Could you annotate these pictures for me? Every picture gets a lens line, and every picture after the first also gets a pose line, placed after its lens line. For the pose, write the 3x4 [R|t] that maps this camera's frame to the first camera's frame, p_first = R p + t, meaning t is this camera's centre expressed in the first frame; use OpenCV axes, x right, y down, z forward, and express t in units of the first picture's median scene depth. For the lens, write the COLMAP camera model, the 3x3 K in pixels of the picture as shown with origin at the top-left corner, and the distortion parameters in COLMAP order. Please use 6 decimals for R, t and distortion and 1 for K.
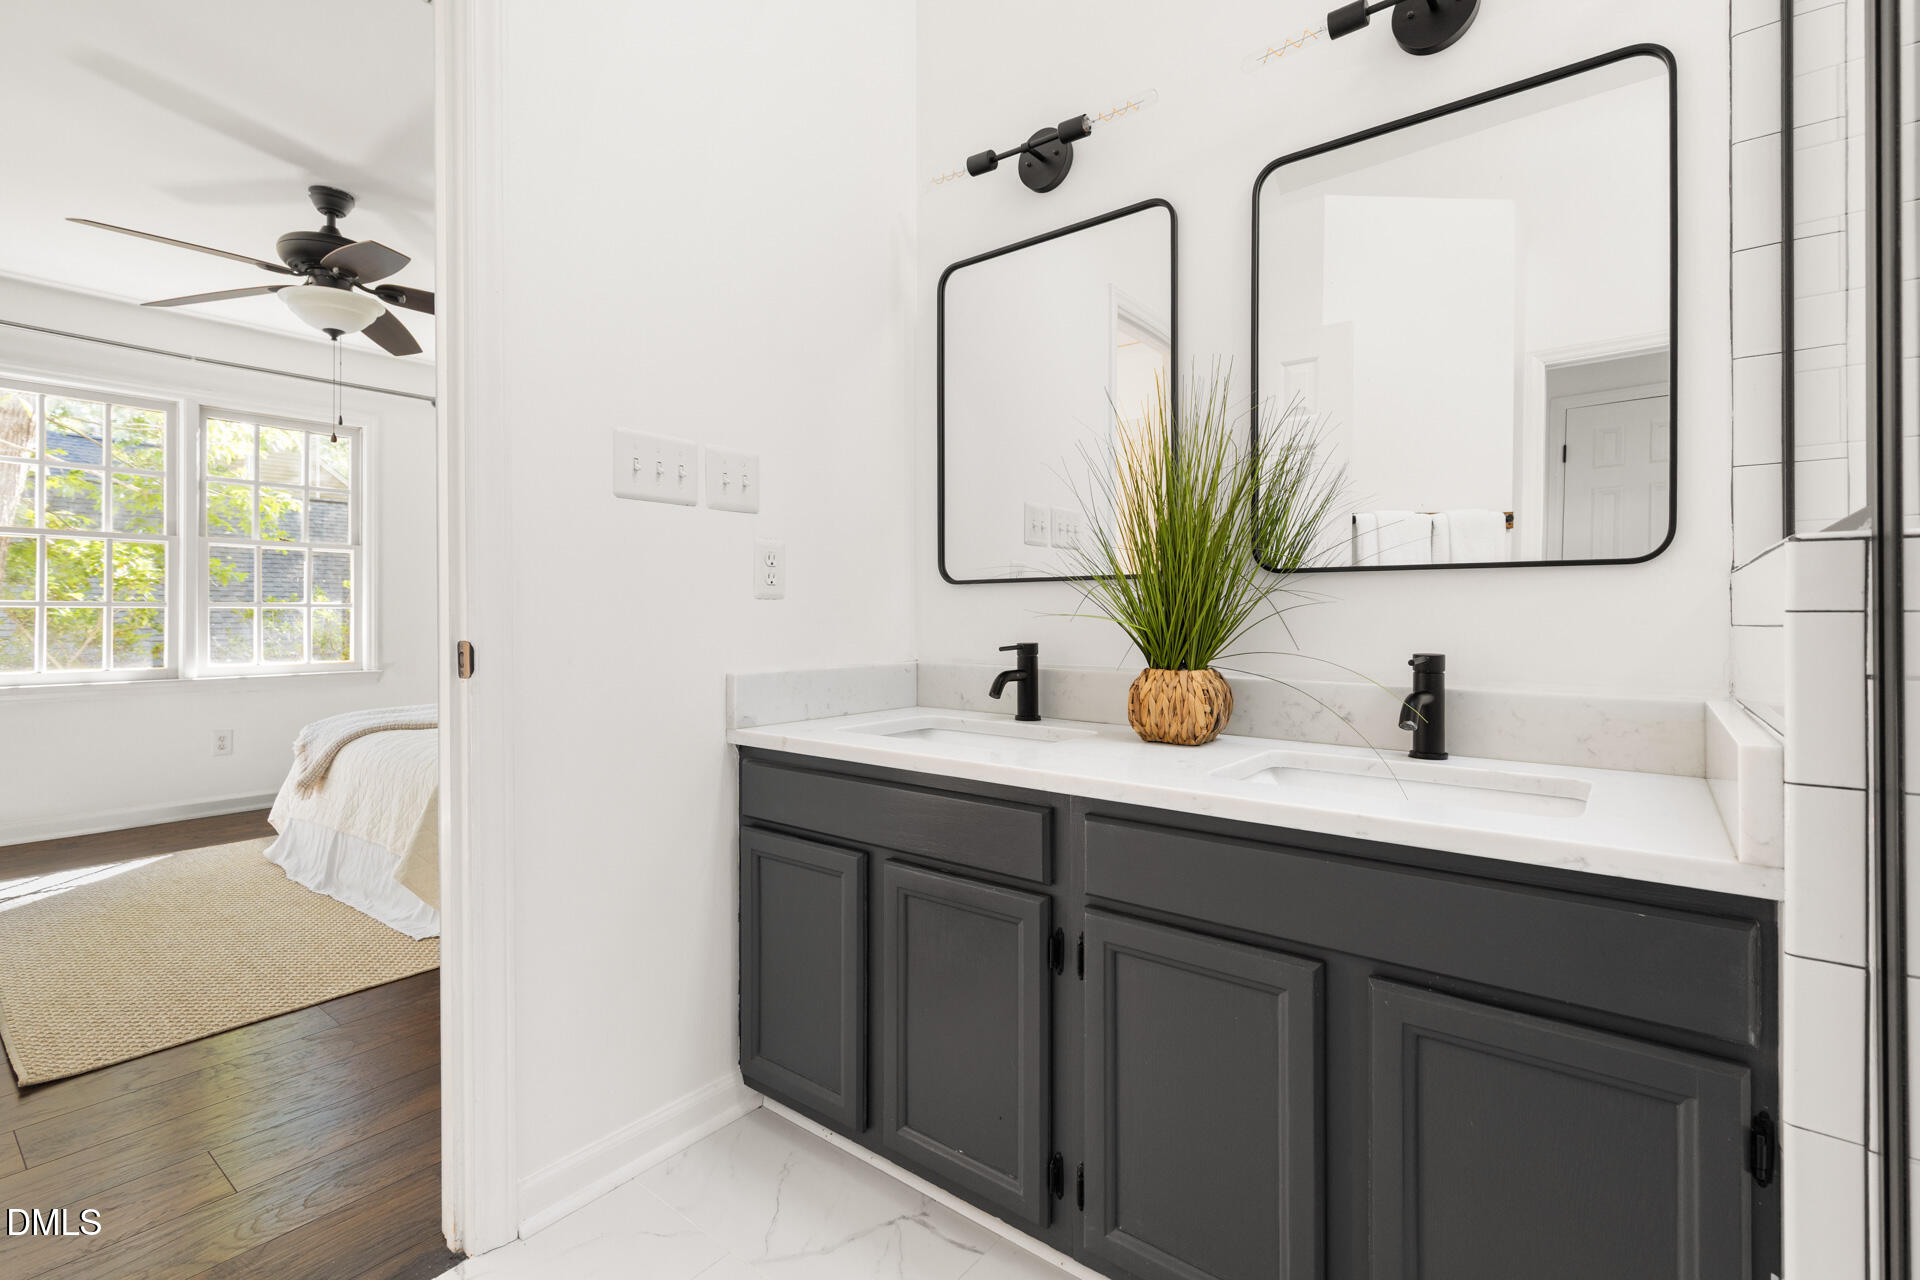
lens RADIAL K [[866.7, 0, 912.2], [0, 866.7, 620.3], [0, 0, 1]] dist [0.013041, -0.001960]
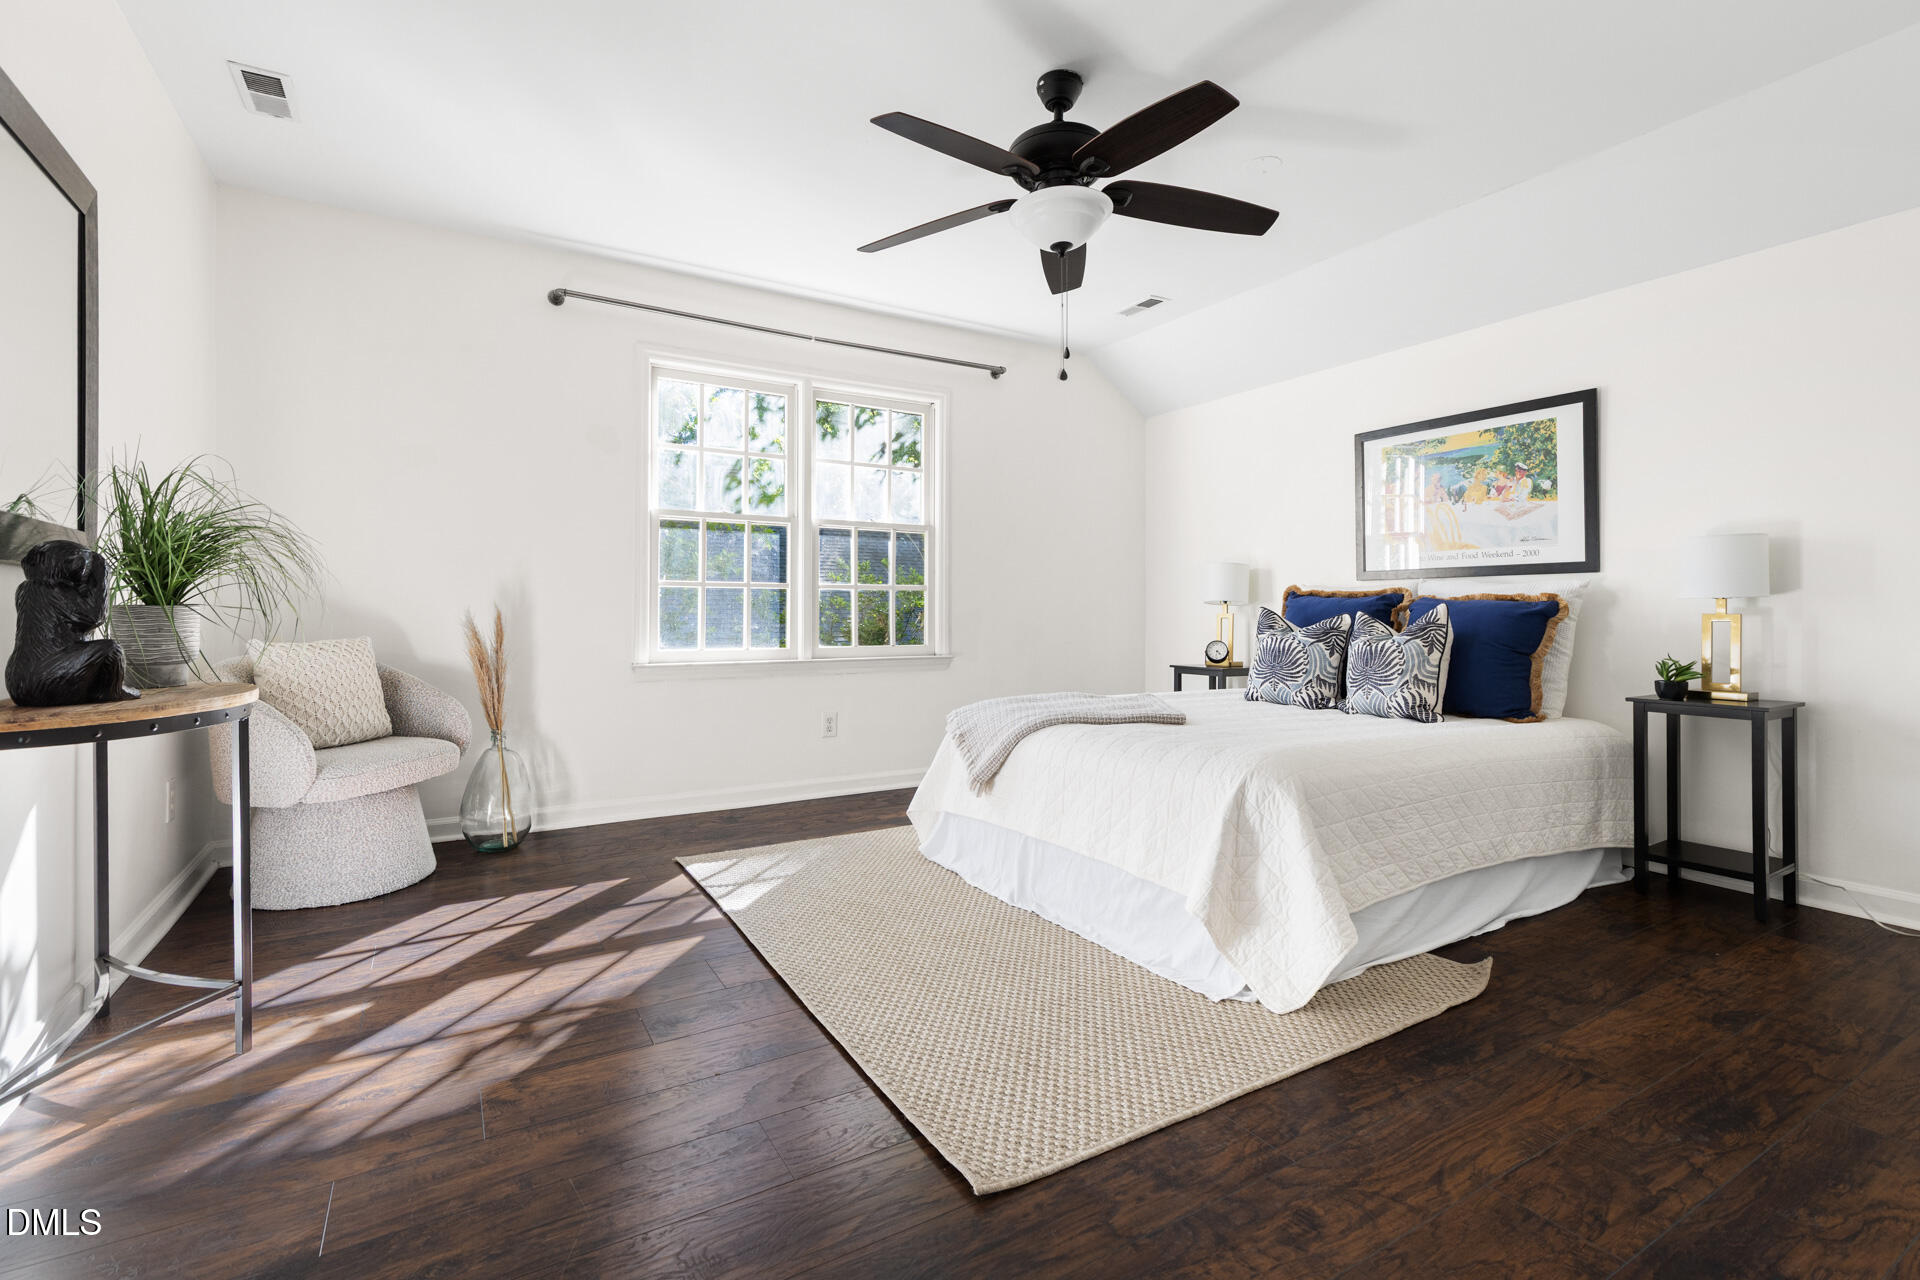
lens RADIAL K [[866.7, 0, 939.5], [0, 866.7, 630.8], [0, 0, 1]] dist [0.013041, -0.001960]
pose [[0.935402, 0.001374, -0.353583, -0.331465], [0.005689, 0.999805, 0.018936, 0.014034], [0.353540, -0.019724, 0.935211, 0.120115]]
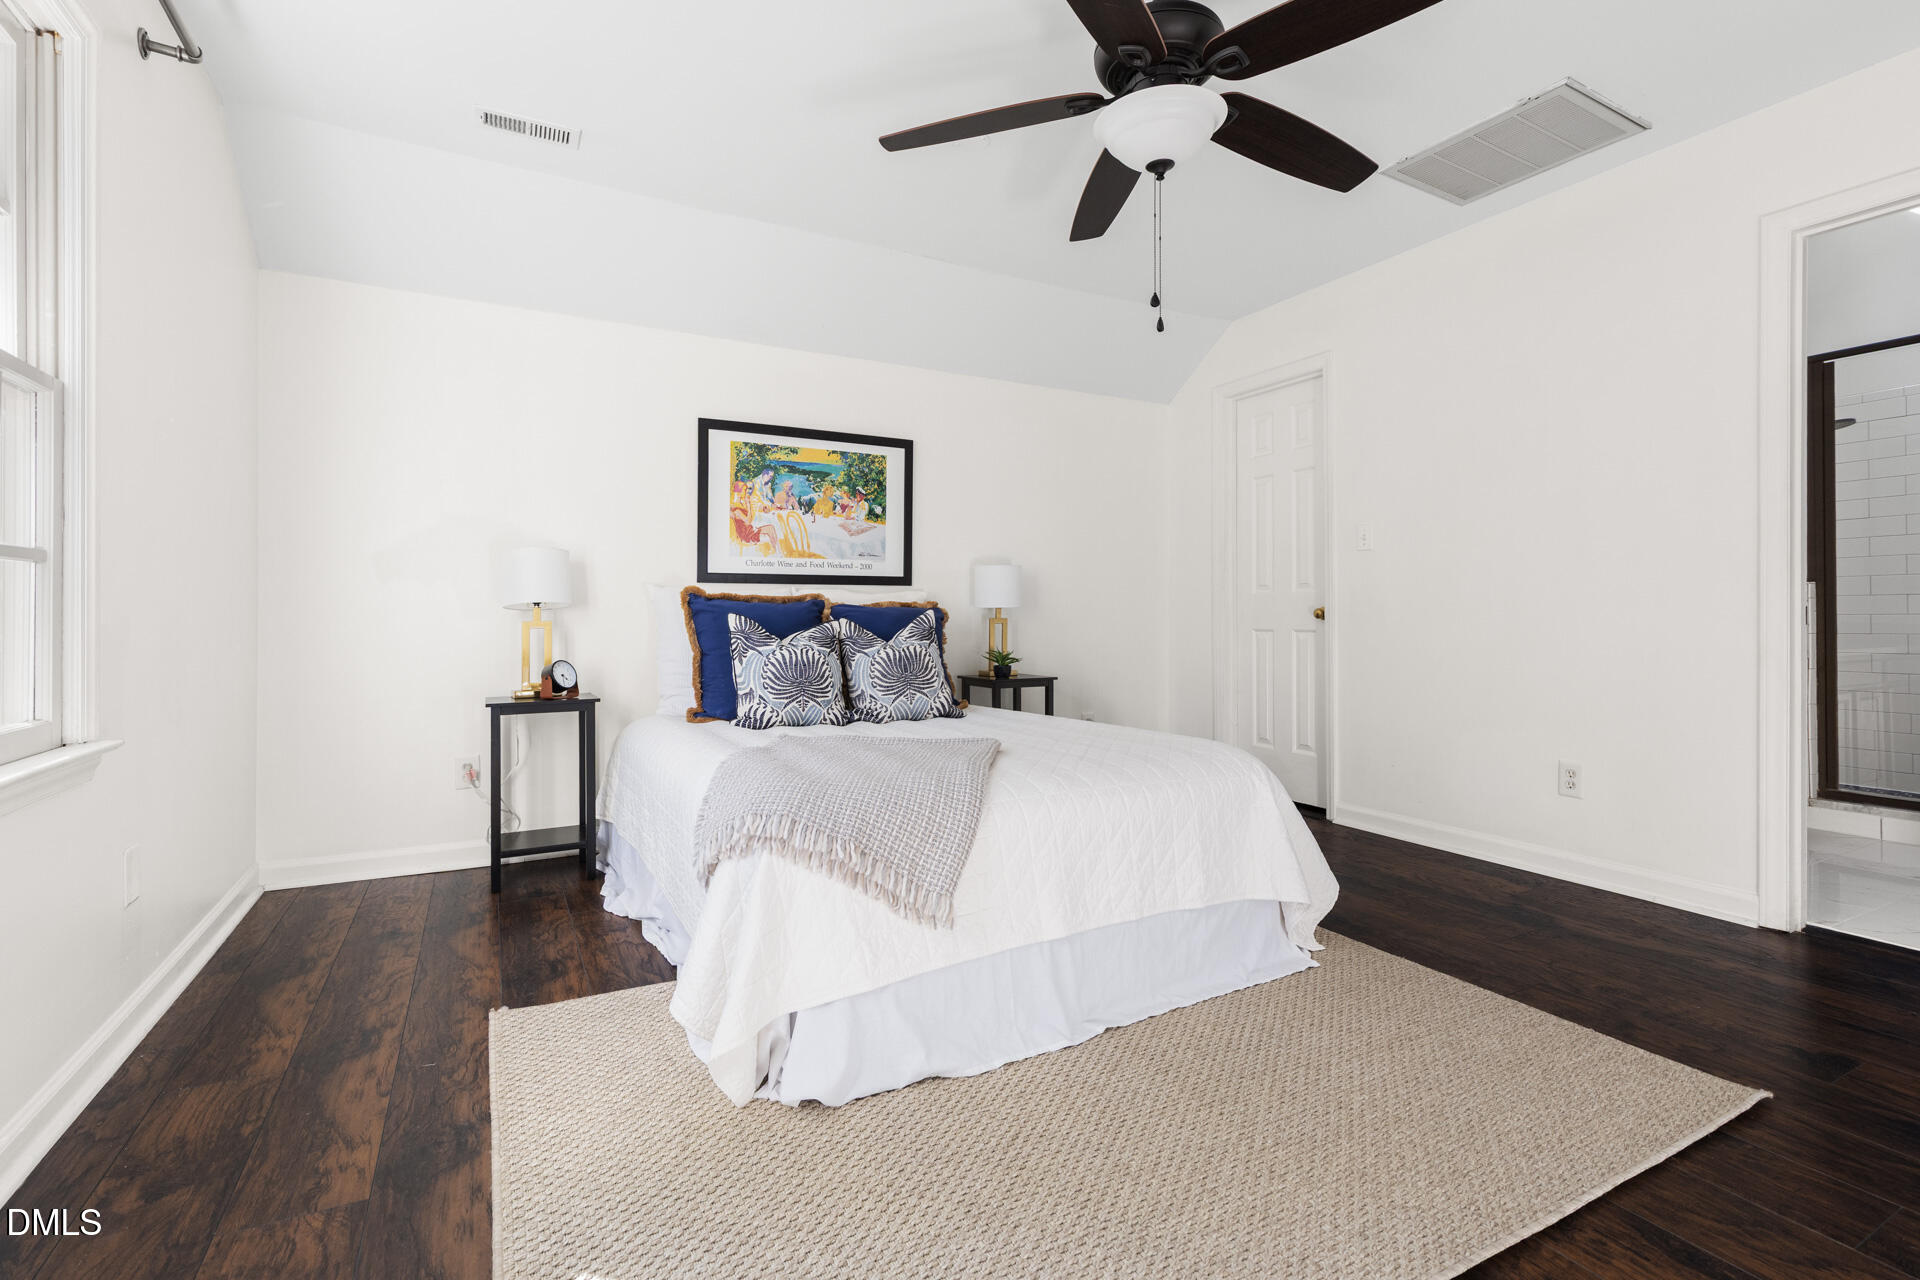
lens RADIAL K [[866.7, 0, 1018.2], [0, 866.7, 618.1], [0, 0, 1]] dist [0.013041, -0.001960]
pose [[0.371451, -0.009690, 0.928402, -0.916688], [0.007265, 0.999945, 0.007530, 0.009030], [-0.928424, 0.003948, 0.371501, 0.585380]]
